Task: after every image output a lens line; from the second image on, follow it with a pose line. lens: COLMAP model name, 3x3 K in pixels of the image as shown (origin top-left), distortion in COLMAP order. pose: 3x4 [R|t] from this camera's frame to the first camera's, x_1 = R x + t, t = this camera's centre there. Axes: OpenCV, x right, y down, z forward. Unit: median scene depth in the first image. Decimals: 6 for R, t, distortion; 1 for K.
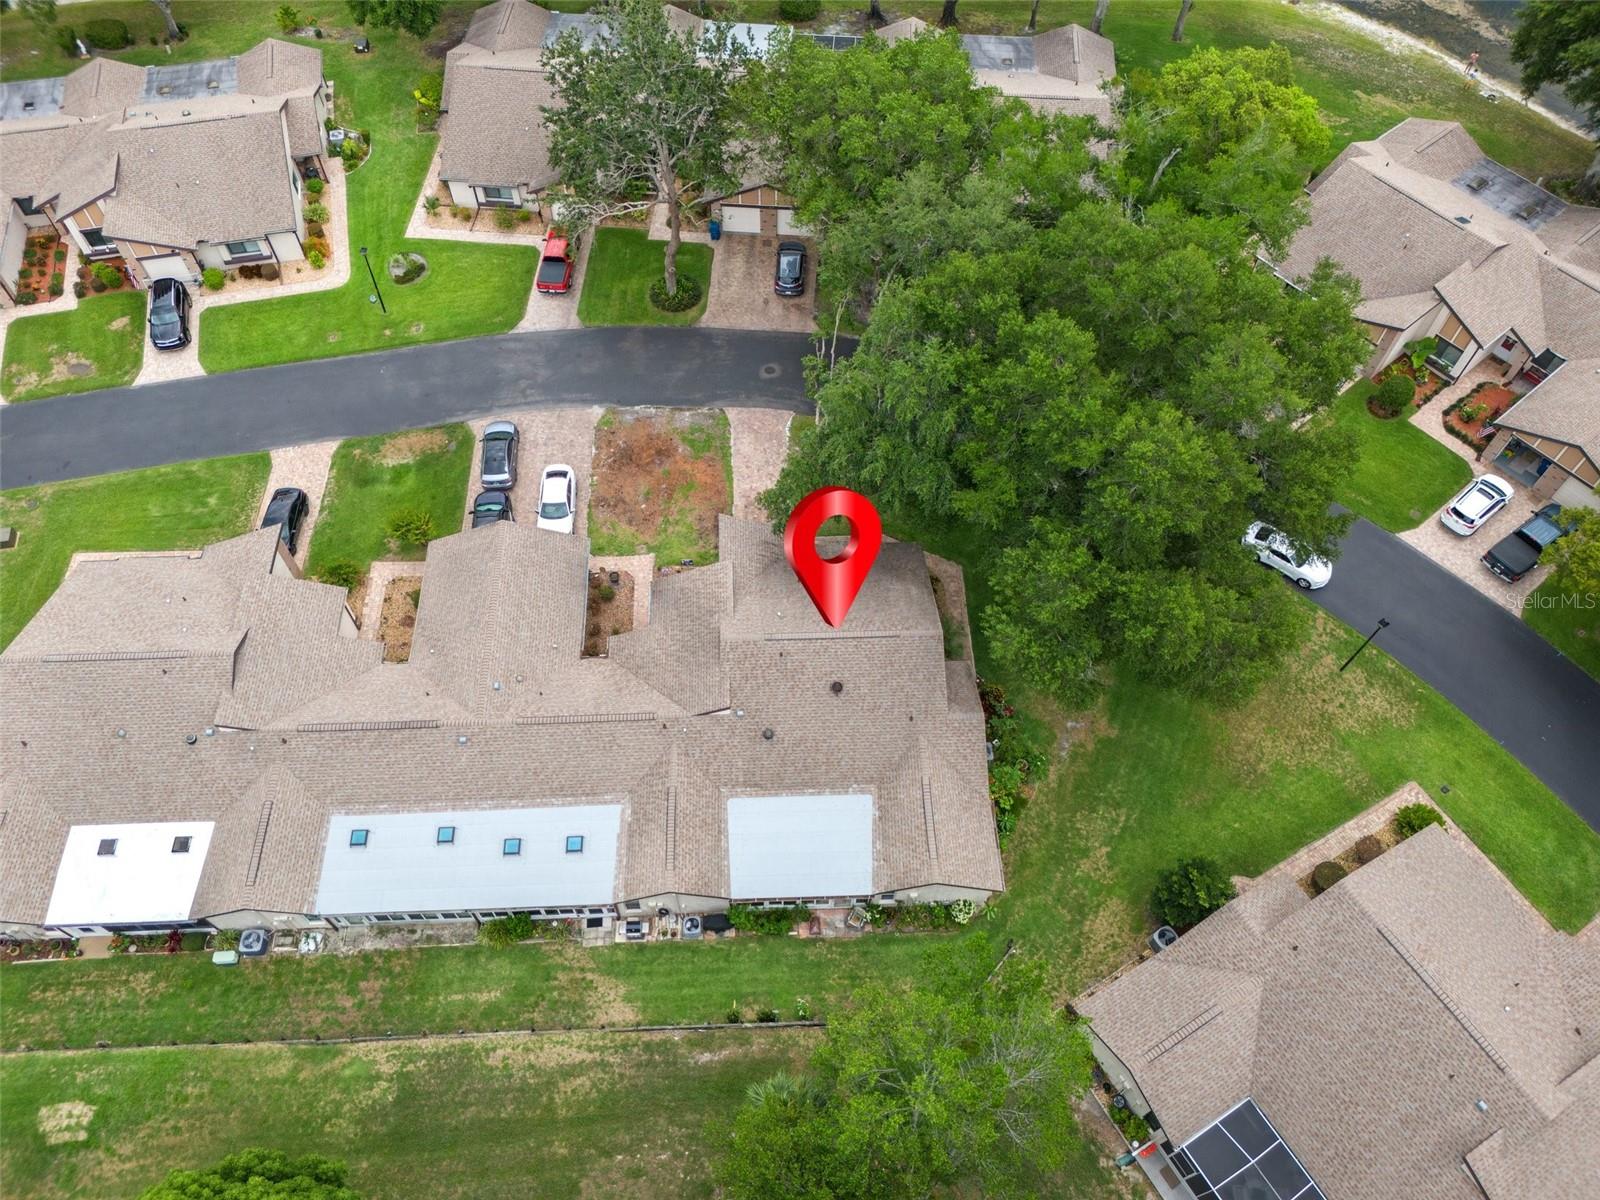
lens RADIAL K [[1182.5, 0, 794.6], [0, 1182.5, 600.3], [0, 0, 1]] dist [0.056300, -0.052850]
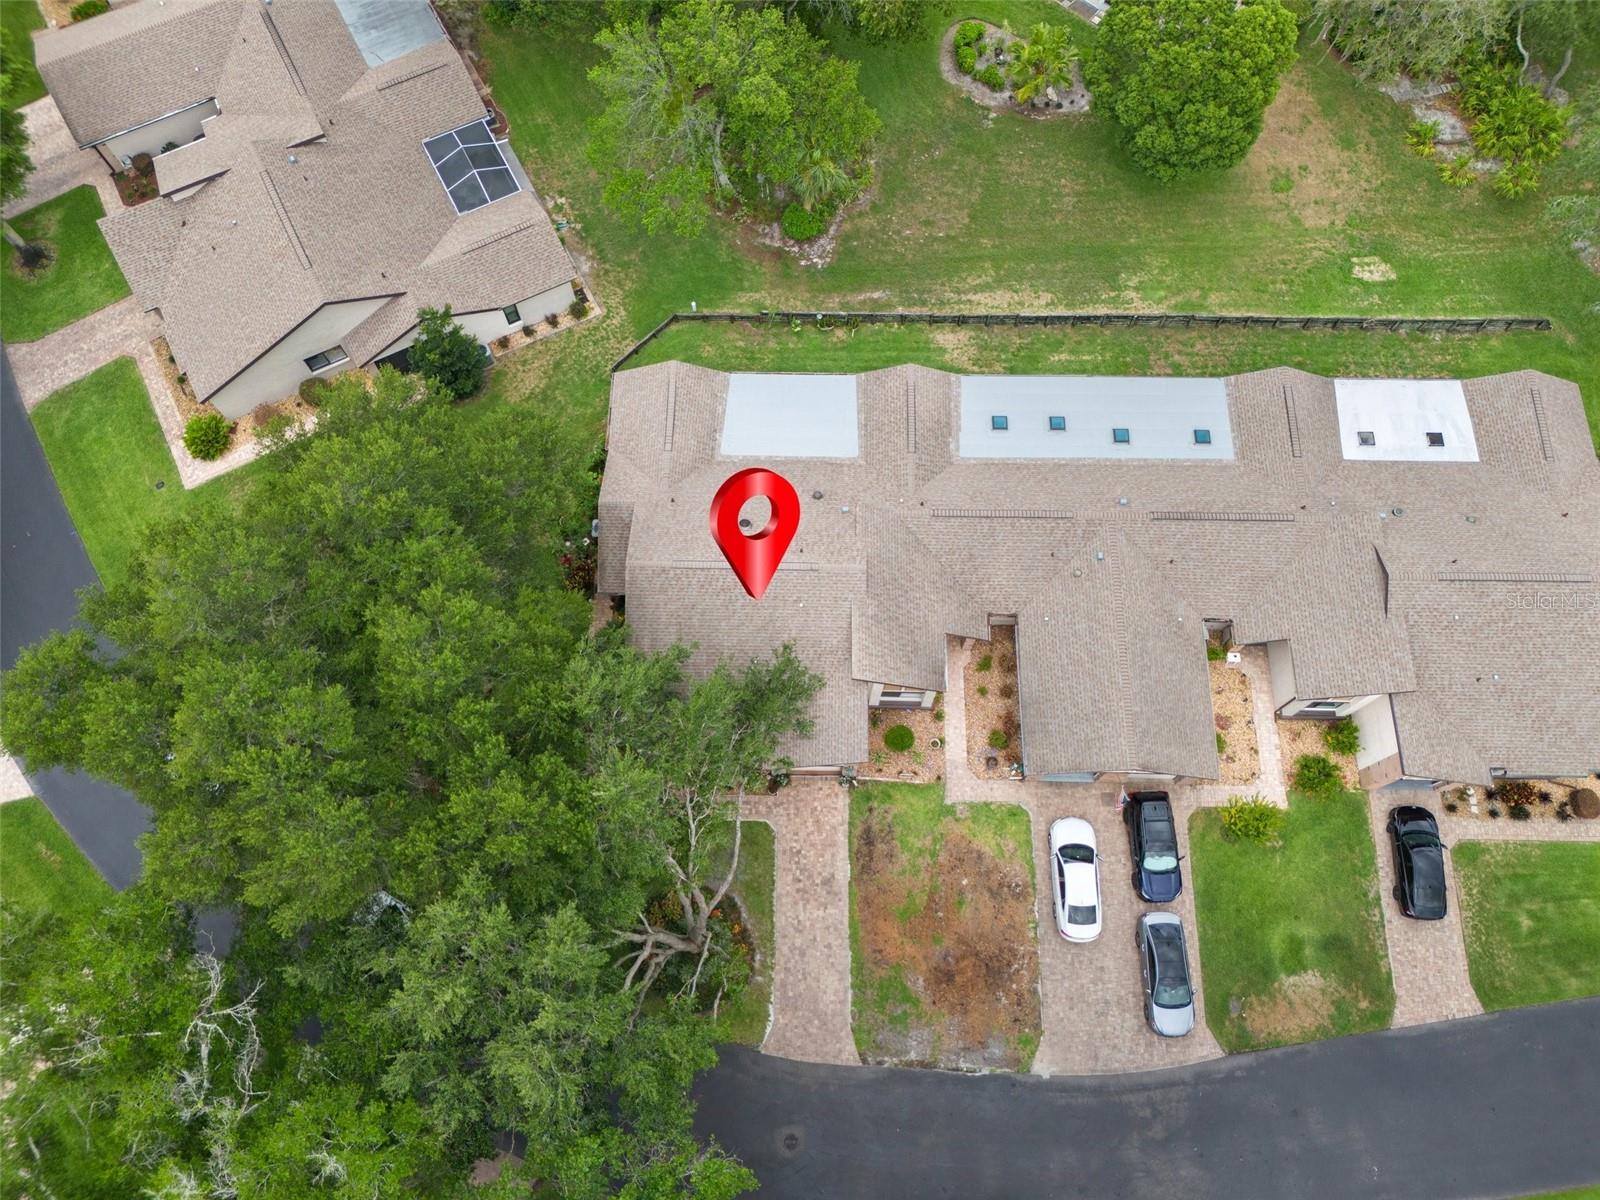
lens RADIAL K [[1182.5, 0, 787.9], [0, 1182.5, 594.2], [0, 0, 1]] dist [0.056300, -0.052850]
pose [[-0.998404, -0.053796, 0.017215, -0.014663], [0.045713, -0.590570, 0.805690, -0.587686], [-0.033176, 0.805191, 0.592087, 0.378608]]
